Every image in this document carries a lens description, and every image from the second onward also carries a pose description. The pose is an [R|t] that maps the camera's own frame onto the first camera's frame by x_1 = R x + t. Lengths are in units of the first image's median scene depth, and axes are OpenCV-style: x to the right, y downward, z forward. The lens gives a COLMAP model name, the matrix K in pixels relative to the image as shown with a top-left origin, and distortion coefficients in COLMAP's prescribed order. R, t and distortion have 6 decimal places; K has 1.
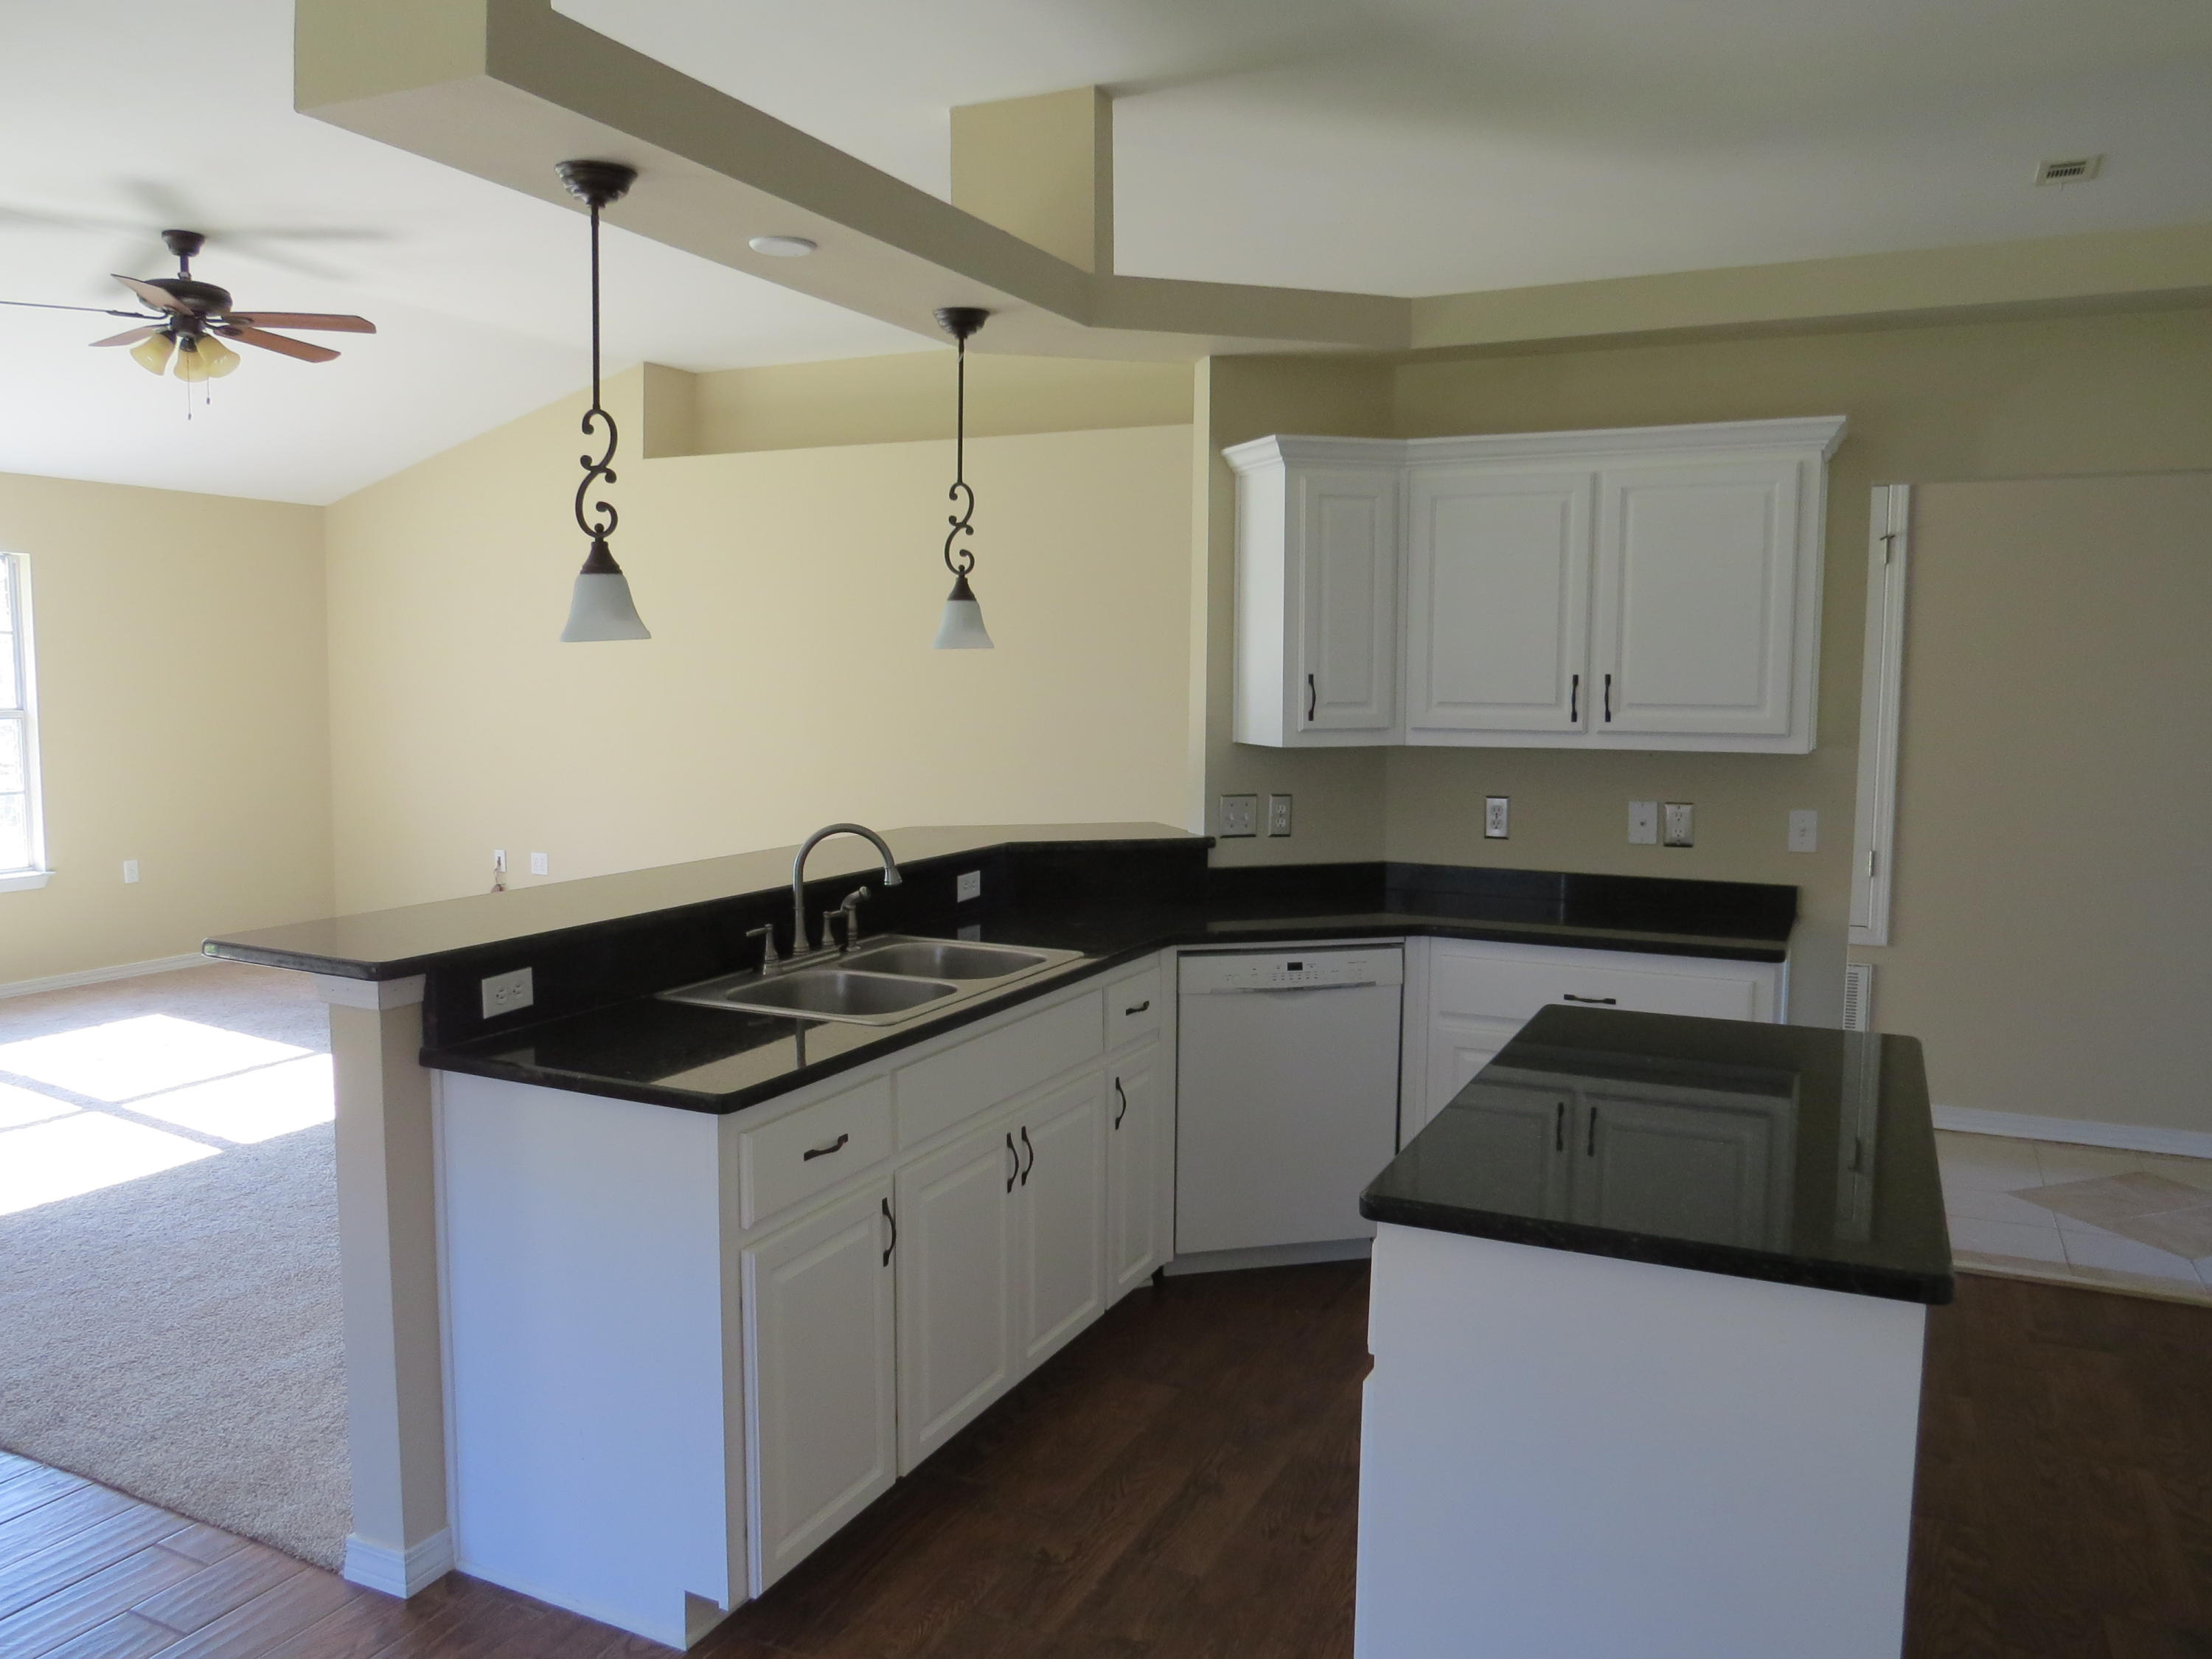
lens RADIAL K [[1614.9, 0, 1103.8], [0, 1614.9, 831.1], [0, 0, 1]] dist [-0.007945, -0.004946]
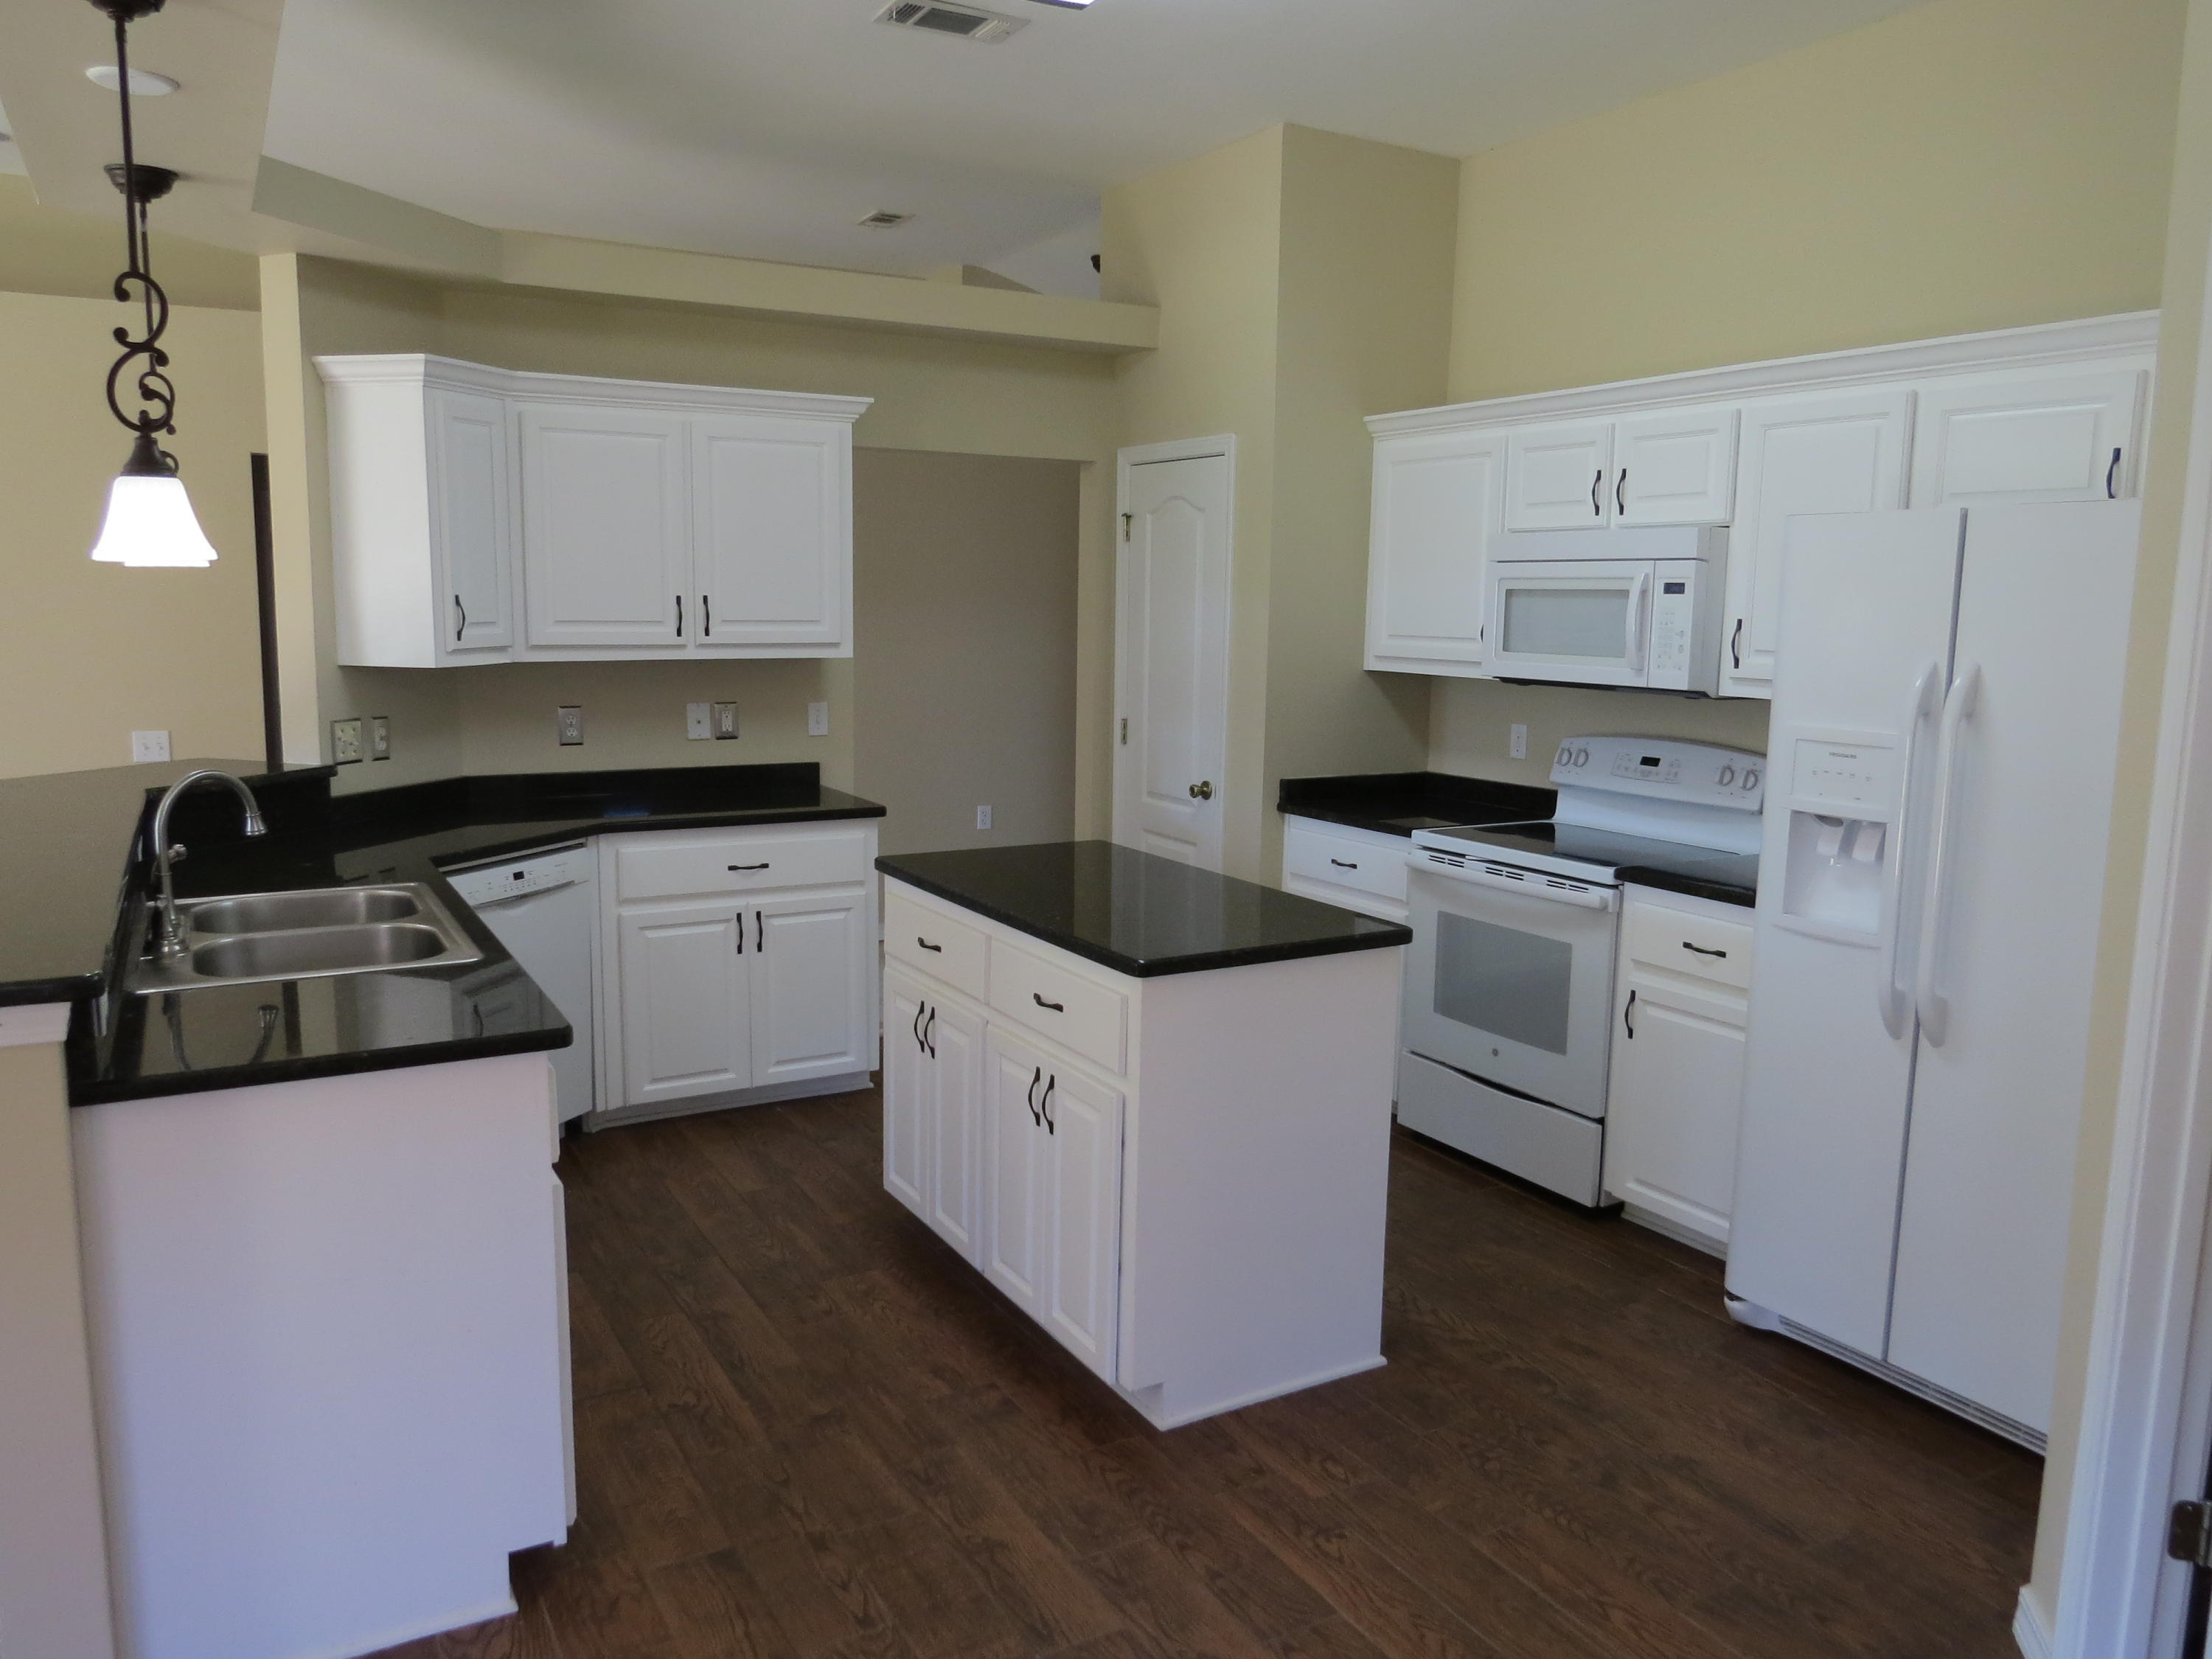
lens RADIAL K [[1578.4, 0, 1098.6], [0, 1578.4, 826.0], [0, 0, 1]] dist [-0.010893, 0.008116]
pose [[0.574952, -0.116991, 0.809780, -0.477415], [0.072433, 0.993116, 0.092051, -0.014733], [-0.814975, 0.005730, 0.579468, 0.097378]]
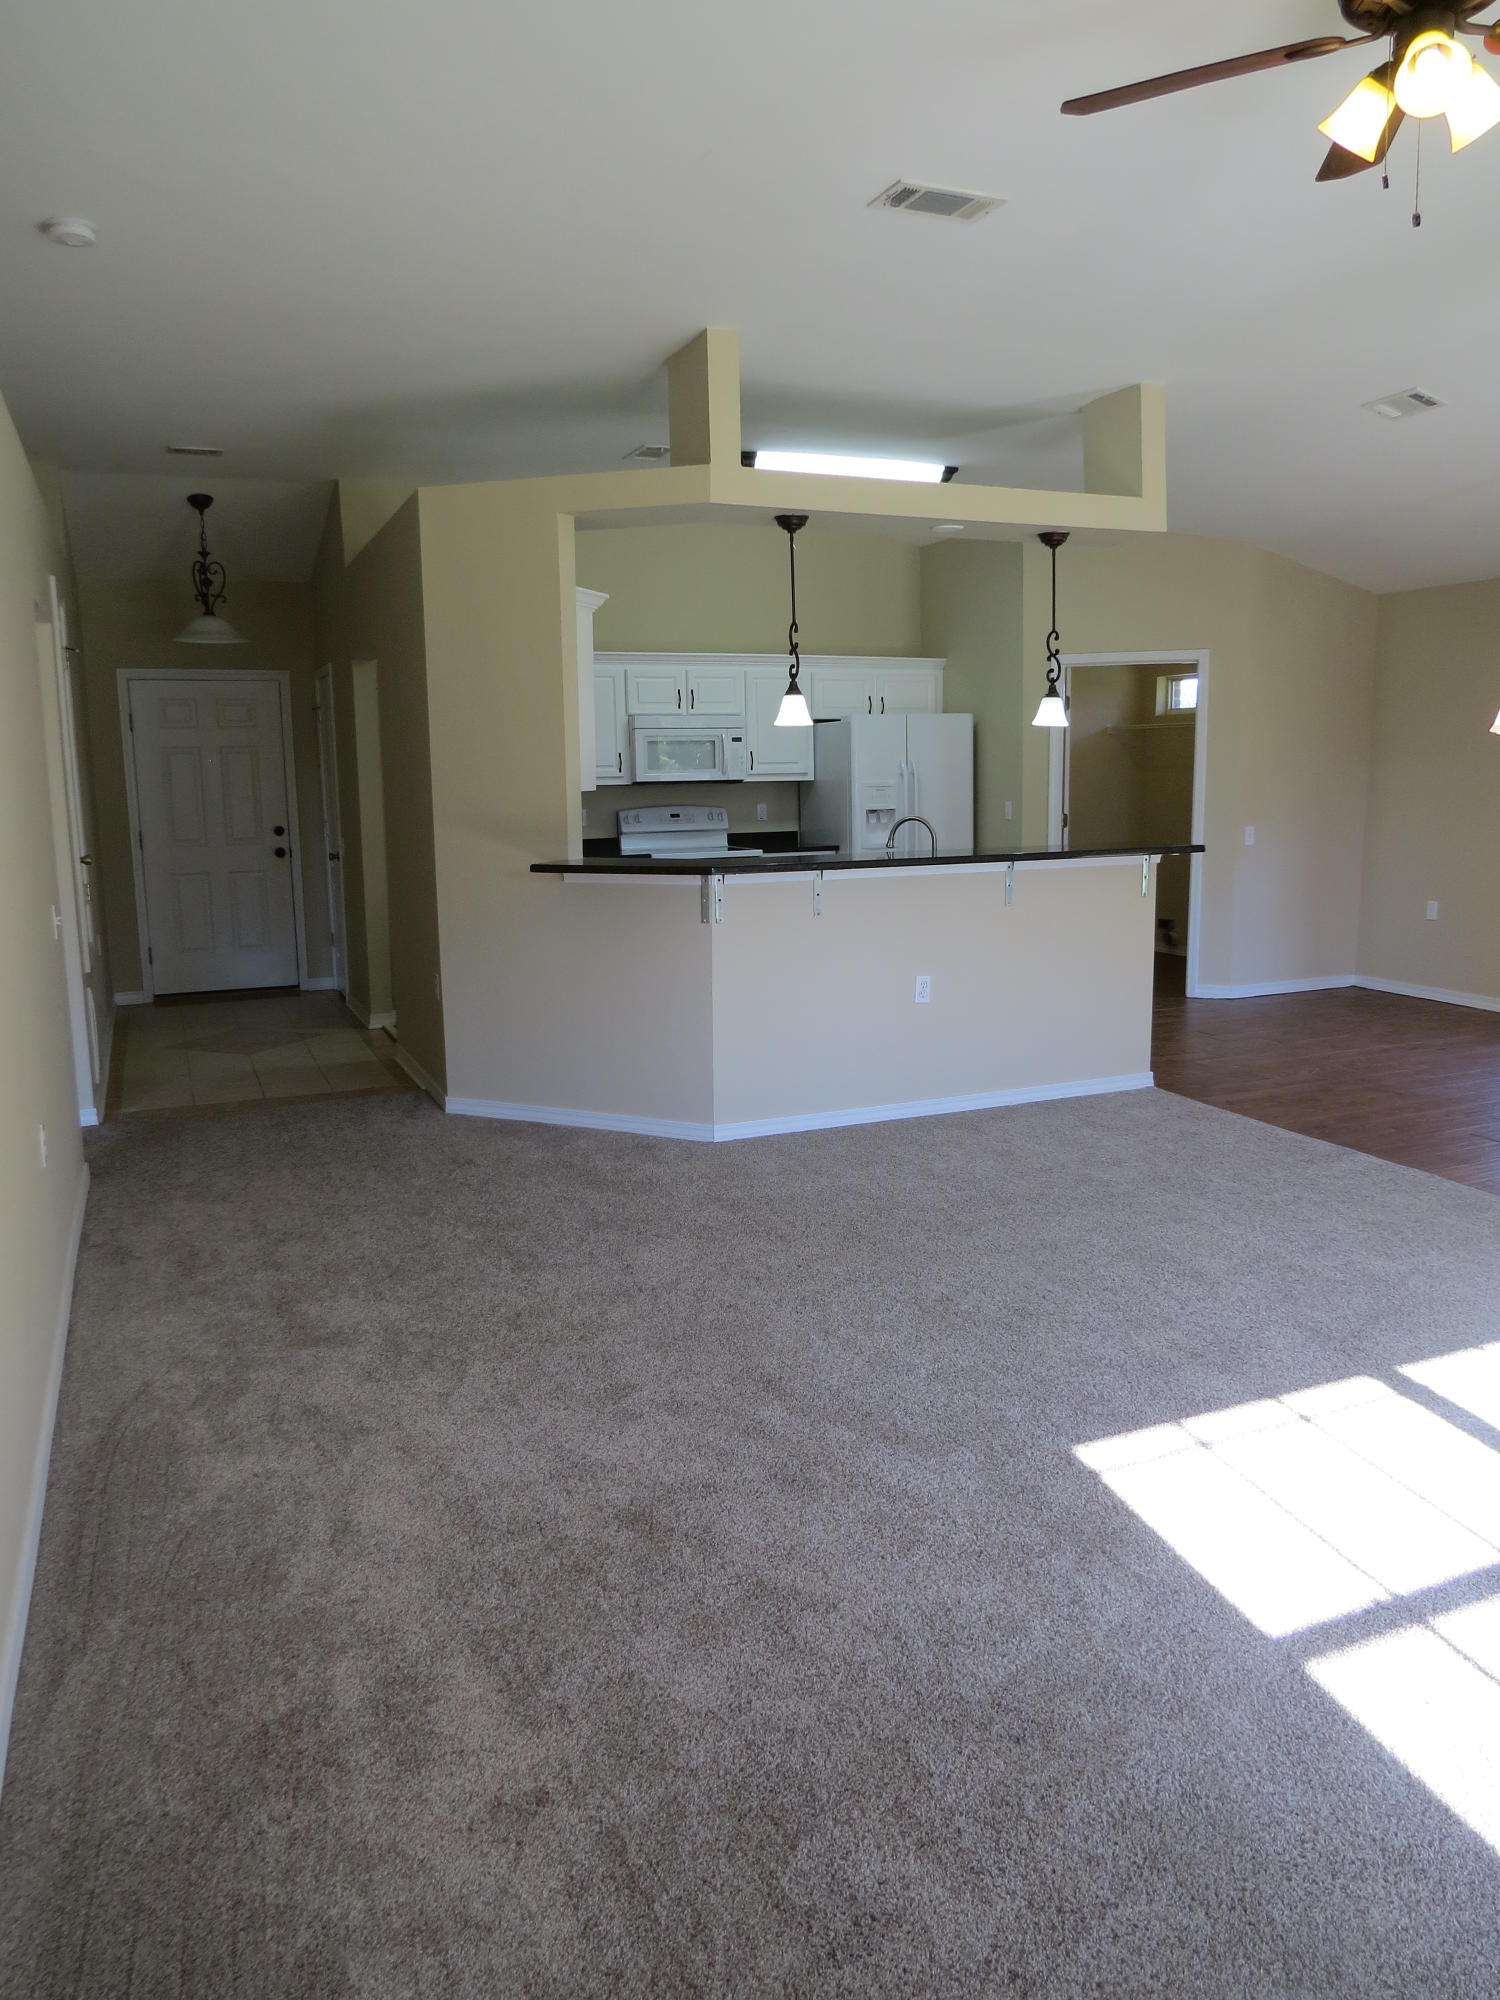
lens RADIAL K [[1427.1, 0, 759.5], [0, 1427.1, 994.1], [0, 0, 1]] dist [-0.010893, 0.008116]
pose [[-0.757031, -0.100066, 0.645671, -0.960602], [0.076322, 0.967894, 0.239489, -0.186593], [-0.648906, 0.230580, -0.725089, 2.003216]]
